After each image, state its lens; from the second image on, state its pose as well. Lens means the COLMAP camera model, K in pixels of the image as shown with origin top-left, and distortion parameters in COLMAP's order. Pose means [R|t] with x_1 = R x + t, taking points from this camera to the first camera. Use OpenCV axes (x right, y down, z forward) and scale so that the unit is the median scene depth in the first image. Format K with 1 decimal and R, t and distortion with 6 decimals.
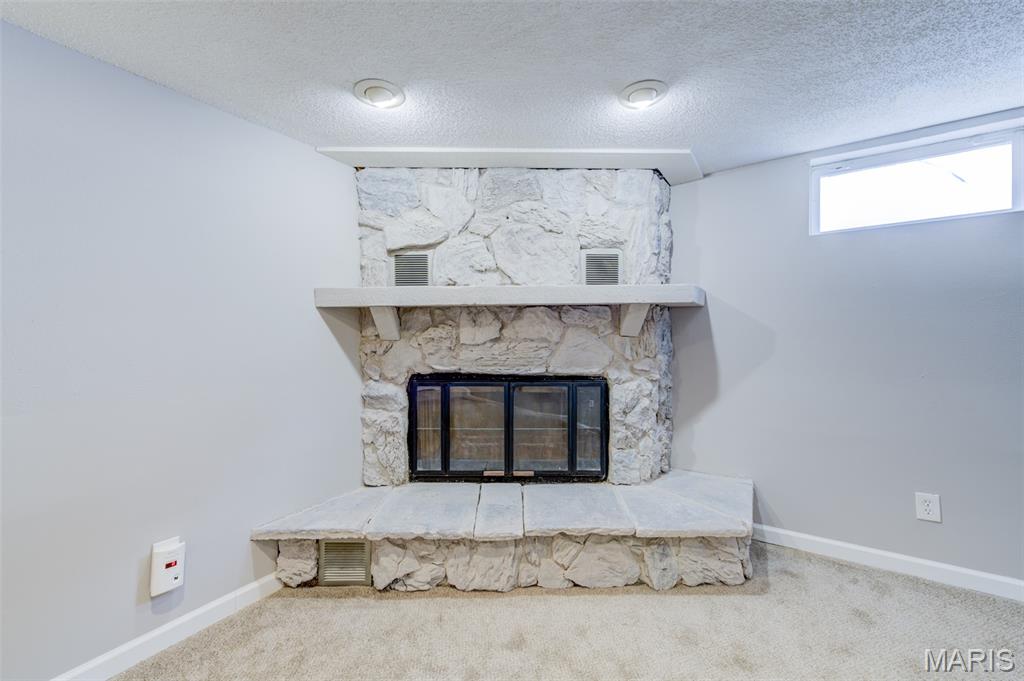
lens RADIAL K [[398.9, 0, 511.4], [0, 398.9, 344.6], [0, 0, 1]] dist [0.009842, -0.000500]
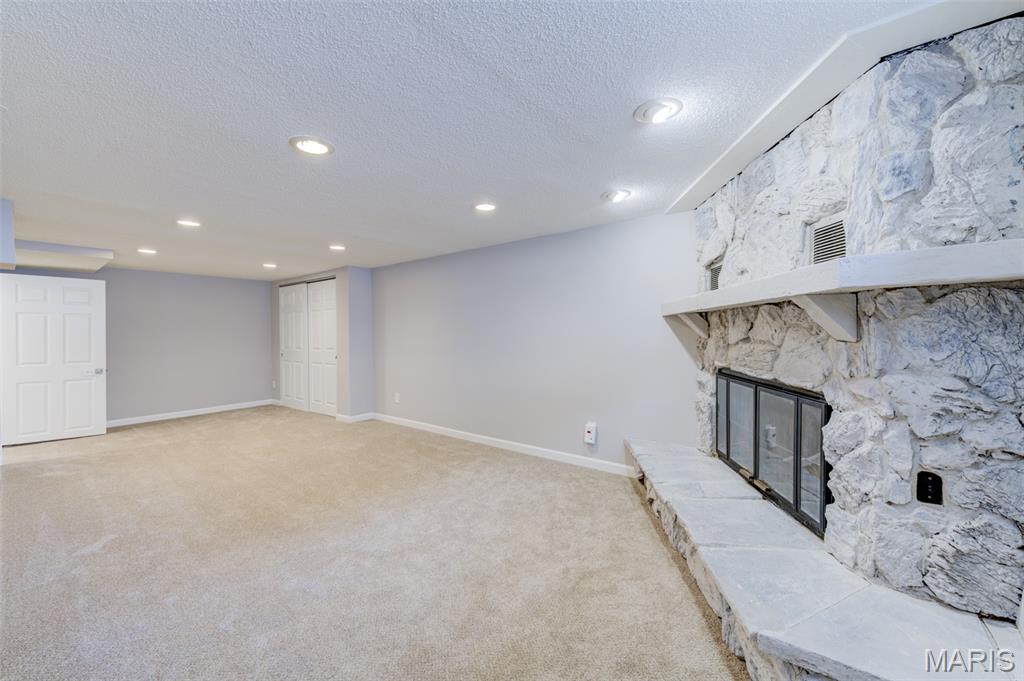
lens RADIAL K [[398.9, 0, 511.6], [0, 398.9, 334.0], [0, 0, 1]] dist [0.009842, -0.000500]
pose [[-0.096602, 0.016116, -0.995193, 1.008835], [0.000694, 0.999870, 0.016124, -0.044214], [0.995323, 0.000867, -0.096601, 0.513604]]
